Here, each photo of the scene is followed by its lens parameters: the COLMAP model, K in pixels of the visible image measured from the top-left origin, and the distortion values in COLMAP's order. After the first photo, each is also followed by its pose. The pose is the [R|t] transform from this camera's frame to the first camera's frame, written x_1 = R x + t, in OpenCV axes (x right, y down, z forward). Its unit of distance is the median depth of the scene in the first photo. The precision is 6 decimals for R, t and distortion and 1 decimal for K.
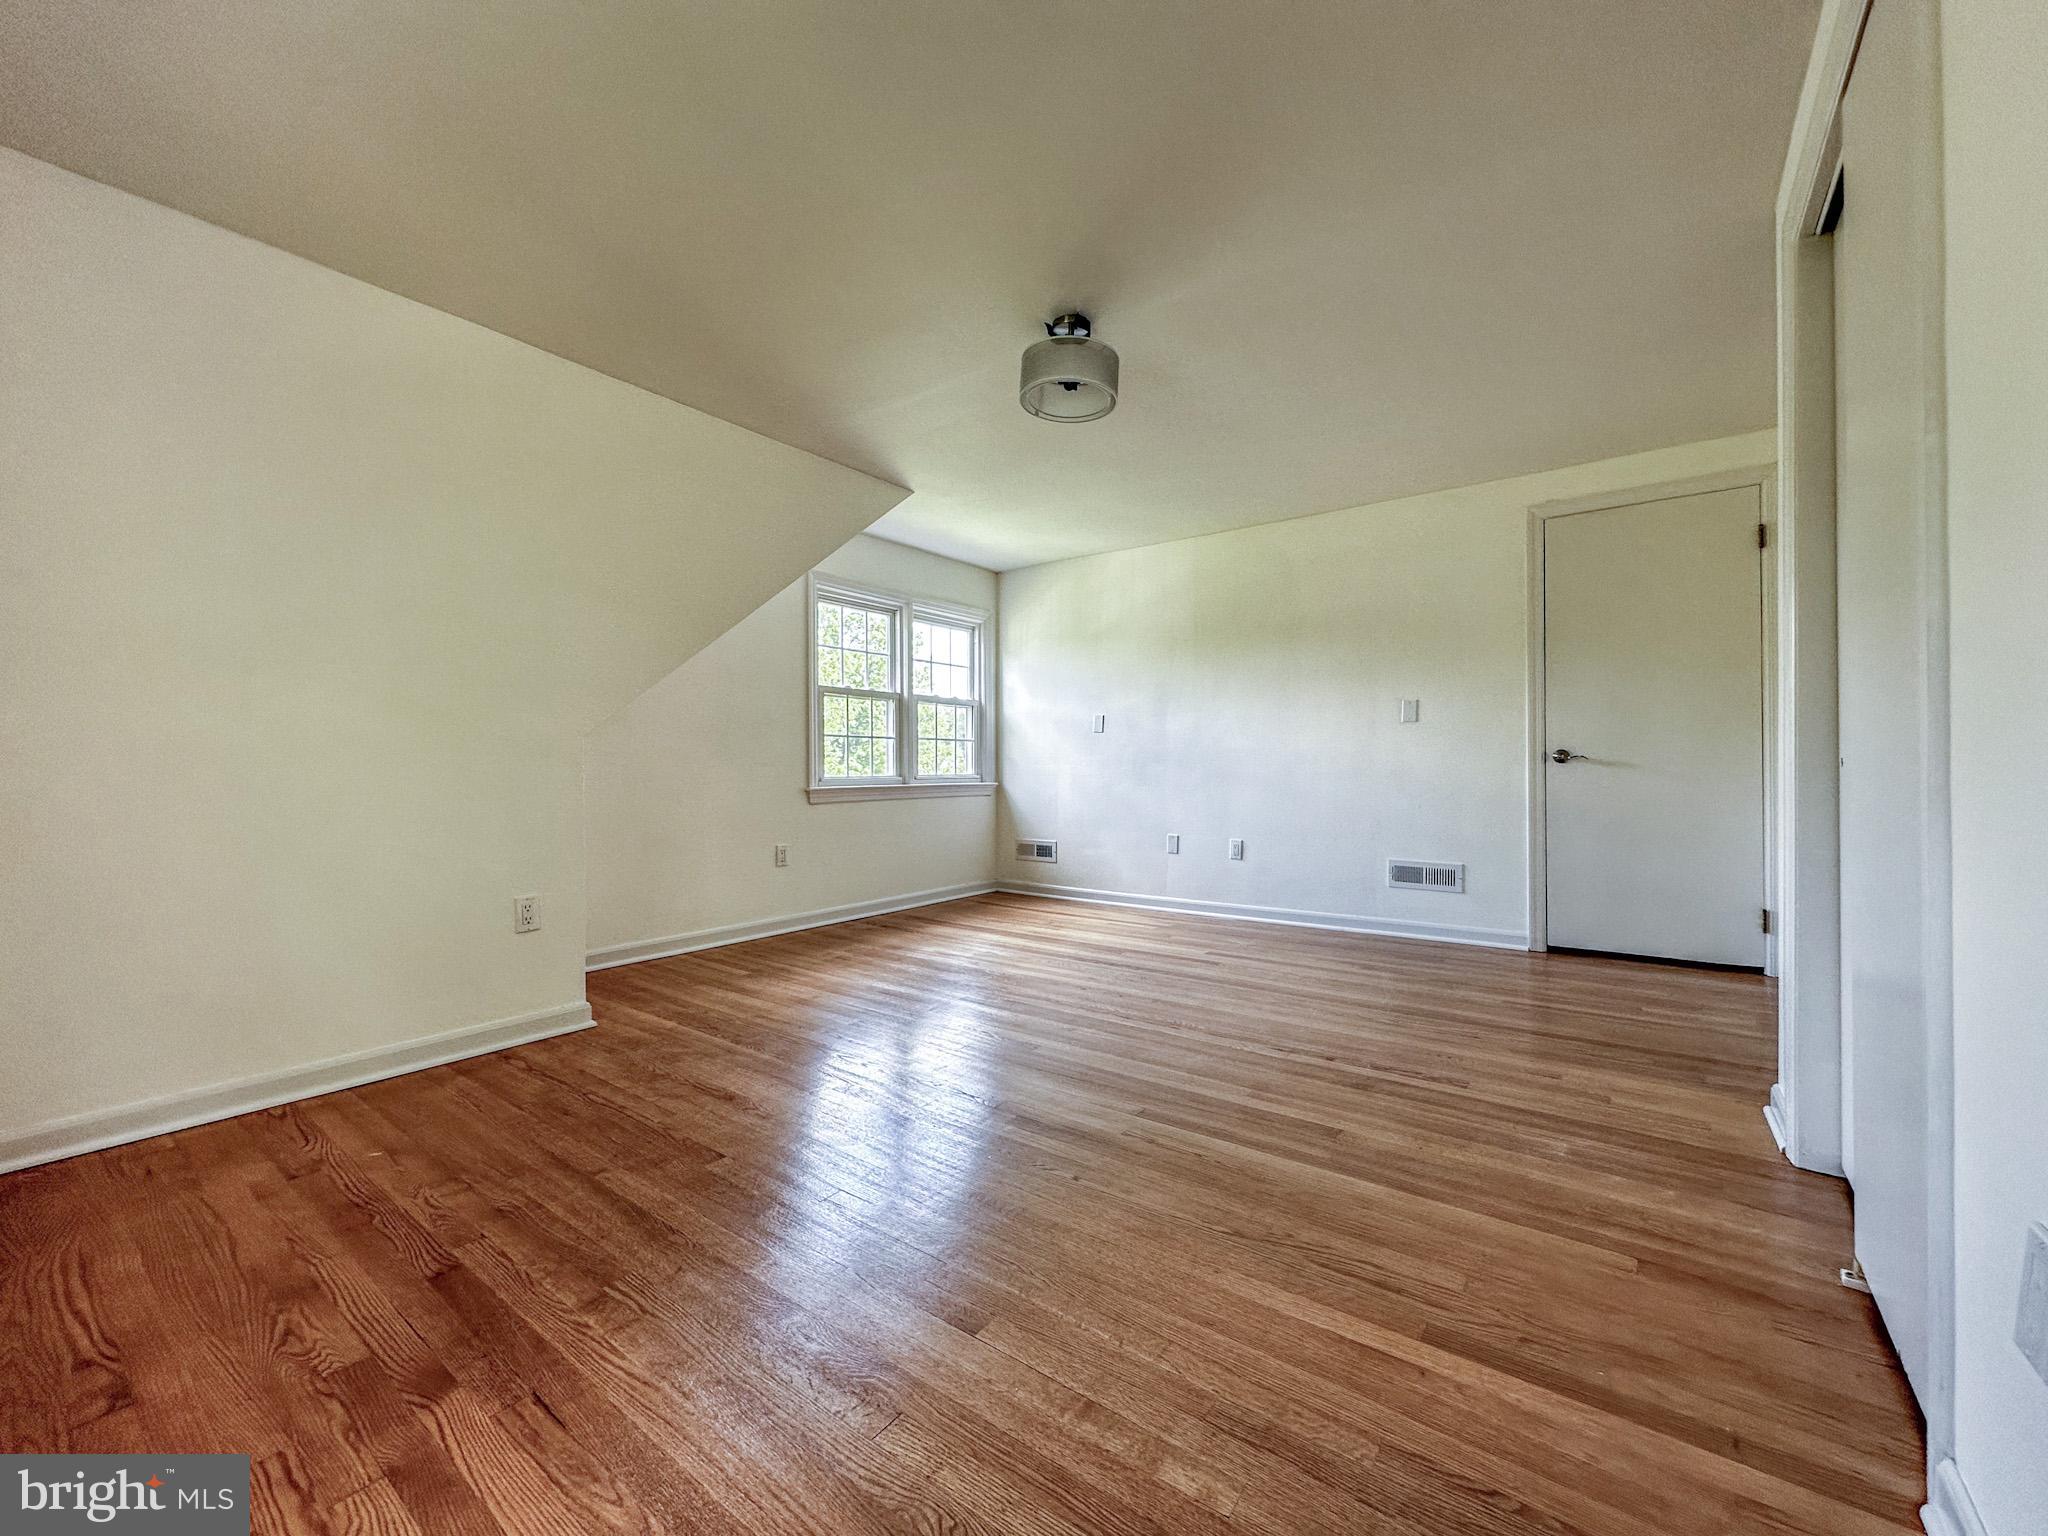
lens RADIAL K [[815.0, 0, 1016.8], [0, 815.0, 768.6], [0, 0, 1]] dist [-0.000829, 0.000248]
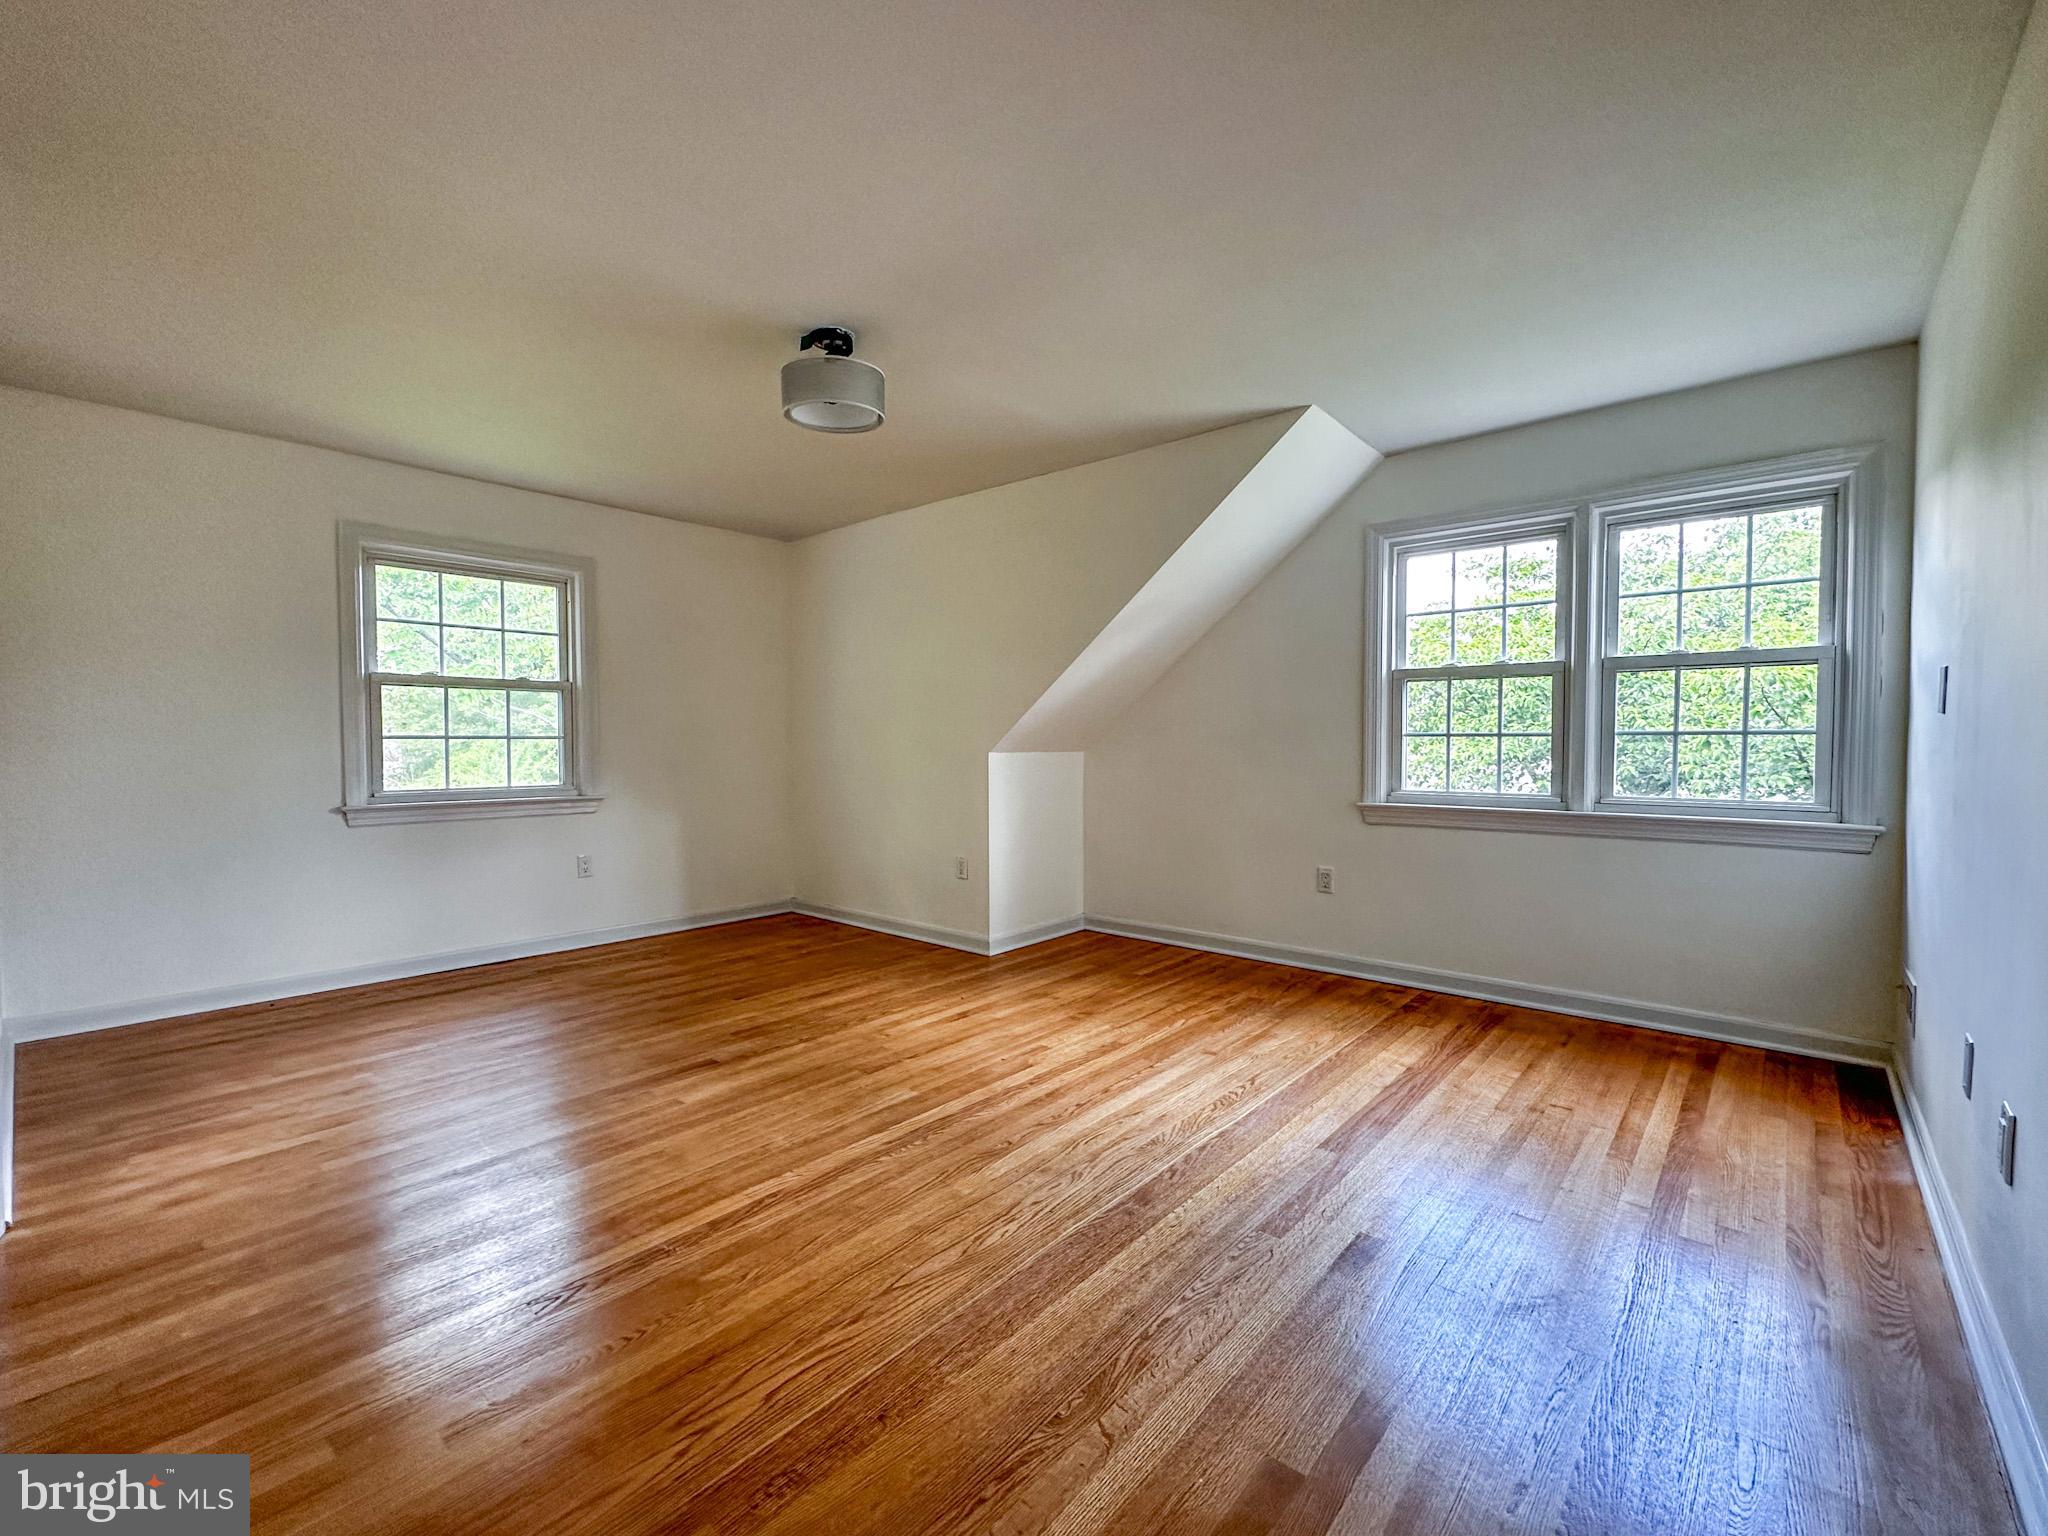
lens RADIAL K [[872.9, 0, 1022.2], [0, 872.9, 762.5], [0, 0, 1]] dist [-0.002040, 0.000682]
pose [[-0.068012, 0.025702, -0.997353, 0.593850], [-0.000772, 0.999666, 0.025814, -0.036061], [0.997684, 0.002526, -0.067970, 0.701567]]
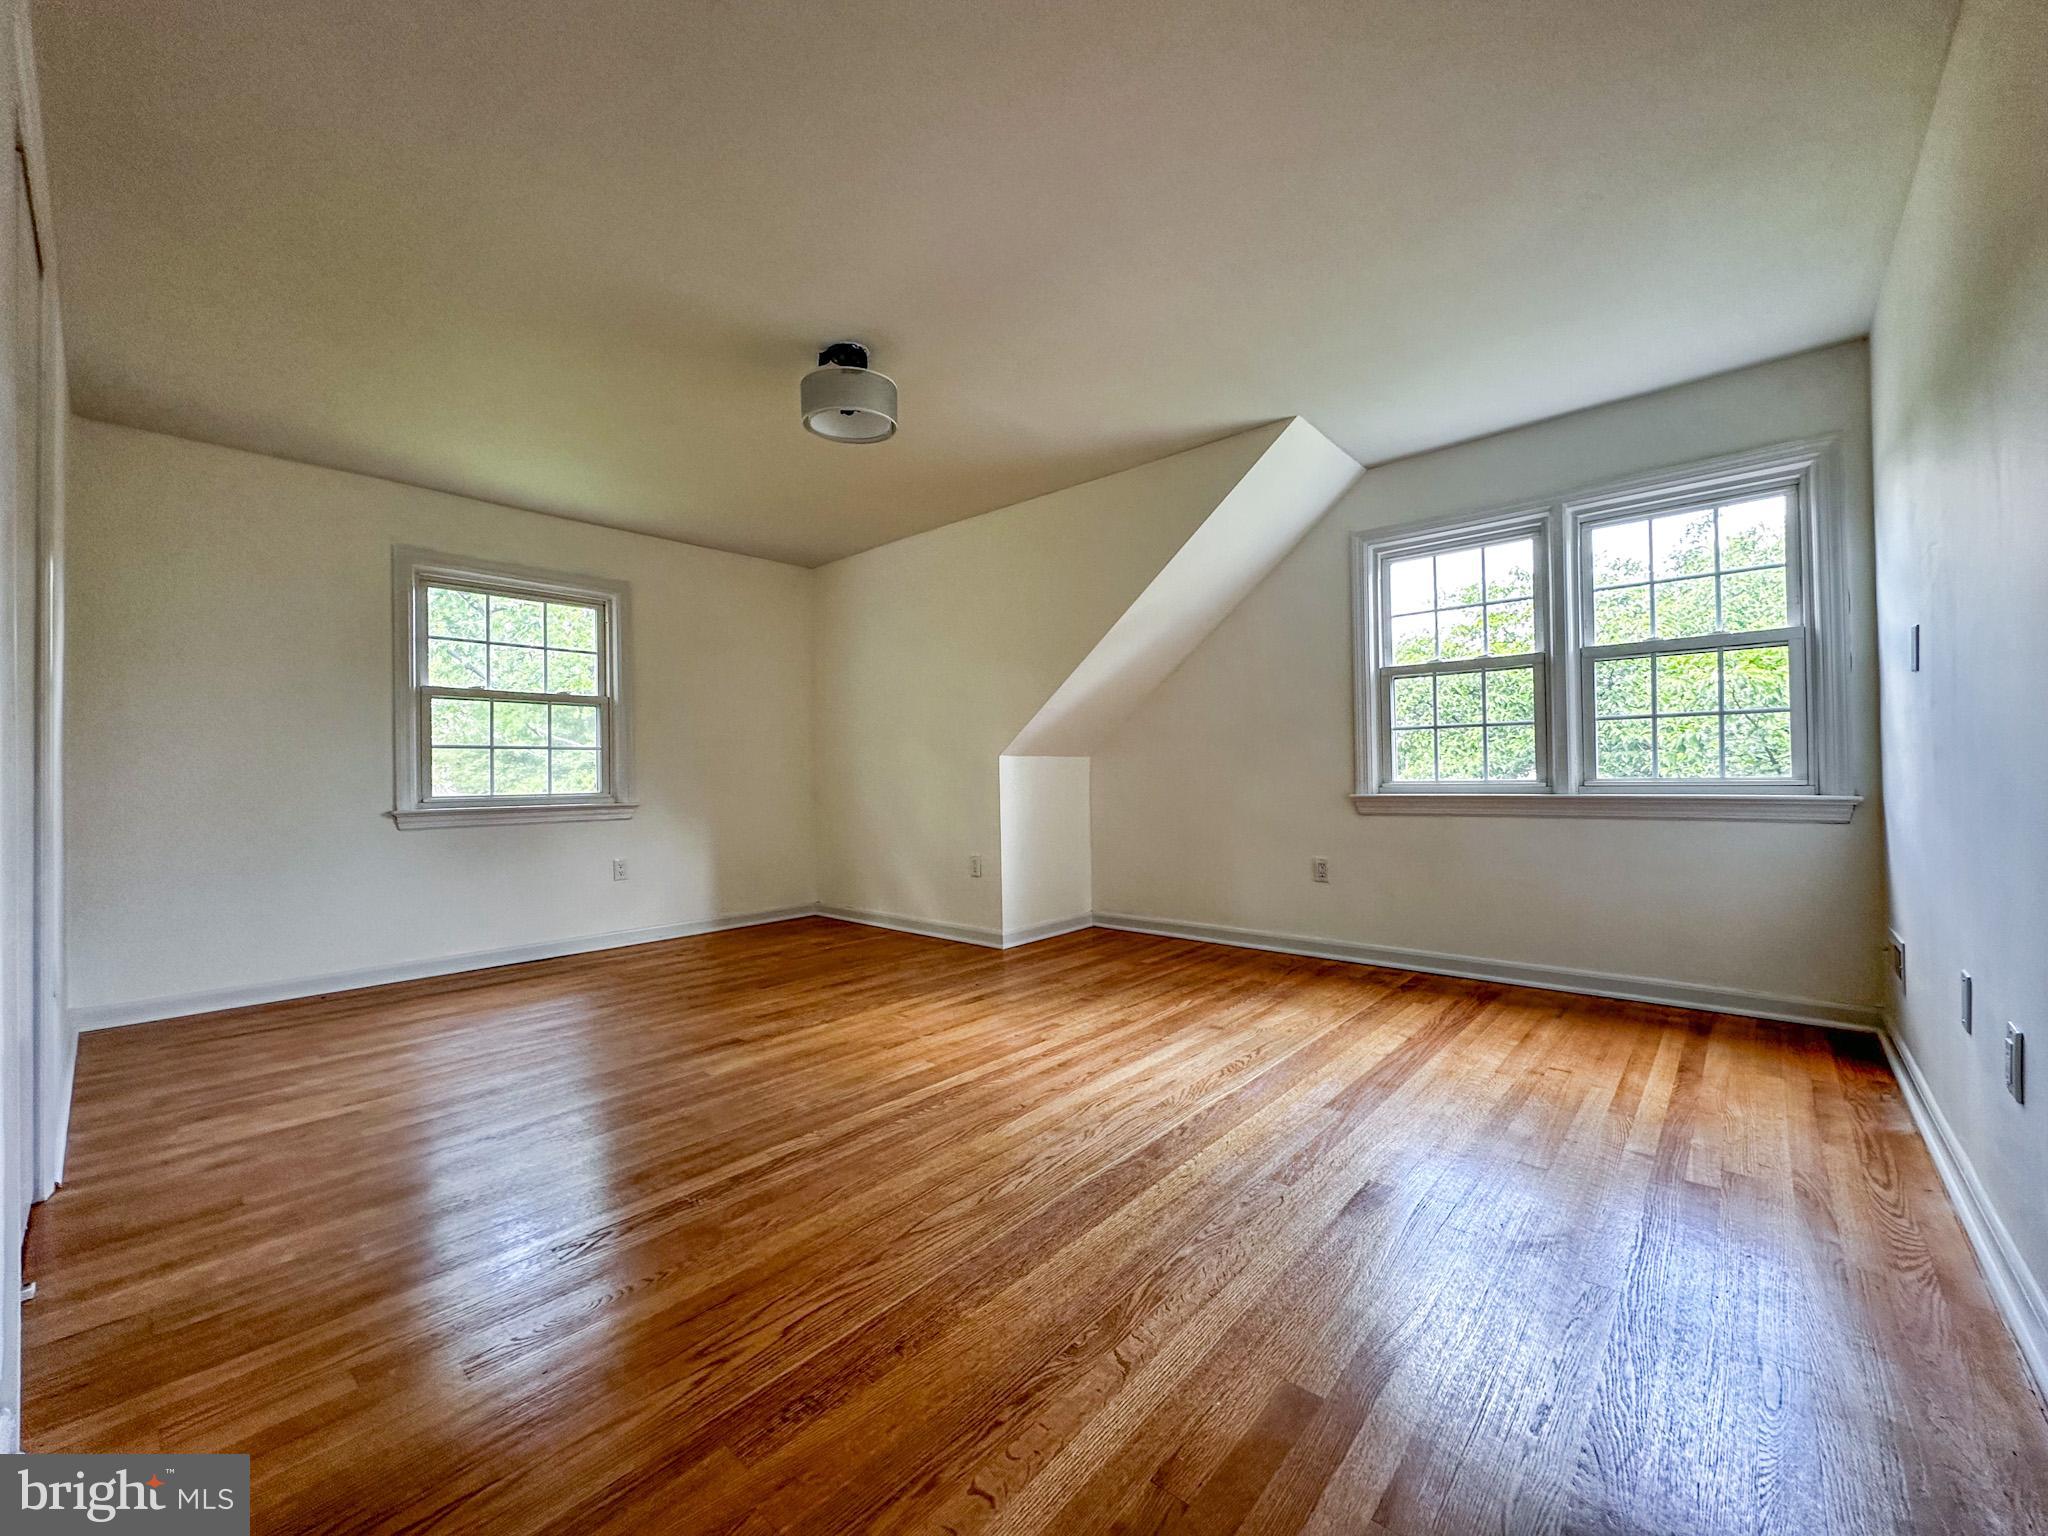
lens RADIAL K [[815.0, 0, 1022.6], [0, 815.0, 761.5], [0, 0, 1]] dist [-0.000829, 0.000248]
pose [[-0.079960, -0.013585, -0.996705, 0.584246], [0.014581, 0.999784, -0.014797, -0.002365], [0.996691, -0.015716, -0.079745, 0.701907]]
